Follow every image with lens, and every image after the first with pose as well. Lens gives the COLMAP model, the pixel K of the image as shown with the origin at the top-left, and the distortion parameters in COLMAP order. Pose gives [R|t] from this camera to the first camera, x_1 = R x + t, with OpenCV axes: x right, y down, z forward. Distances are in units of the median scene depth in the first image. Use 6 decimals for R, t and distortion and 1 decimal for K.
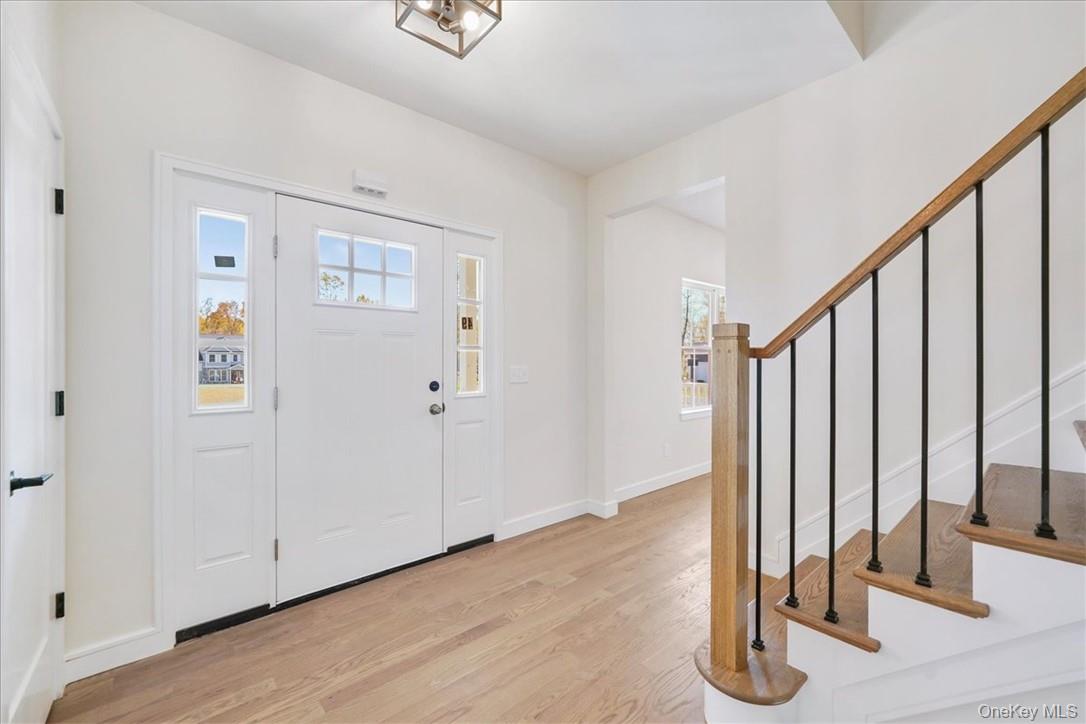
lens RADIAL K [[453.0, 0, 539.1], [0, 453.0, 360.3], [0, 0, 1]] dist [-0.000486, -0.000013]
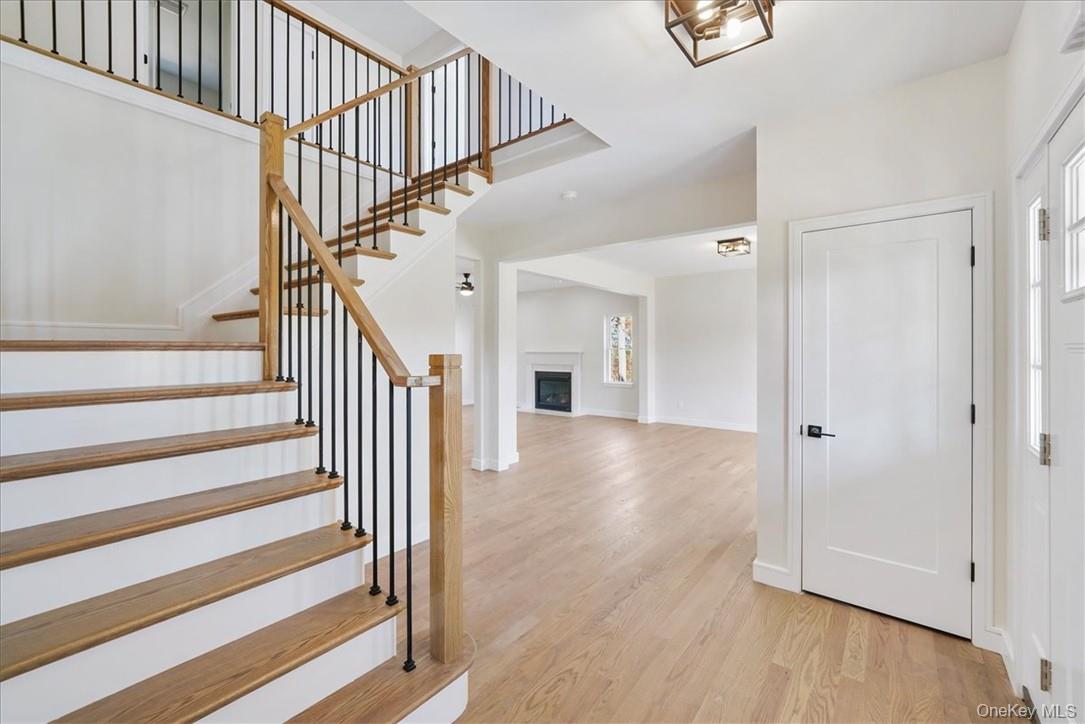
lens RADIAL K [[452.6, 0, 542.3], [0, 452.6, 356.3], [0, 0, 1]] dist [-0.000486, -0.000013]
pose [[-0.984600, 0.001712, -0.174811, 0.360407], [0.001305, 0.999996, 0.002442, -0.073247], [0.174815, 0.002176, -0.984599, 2.037931]]
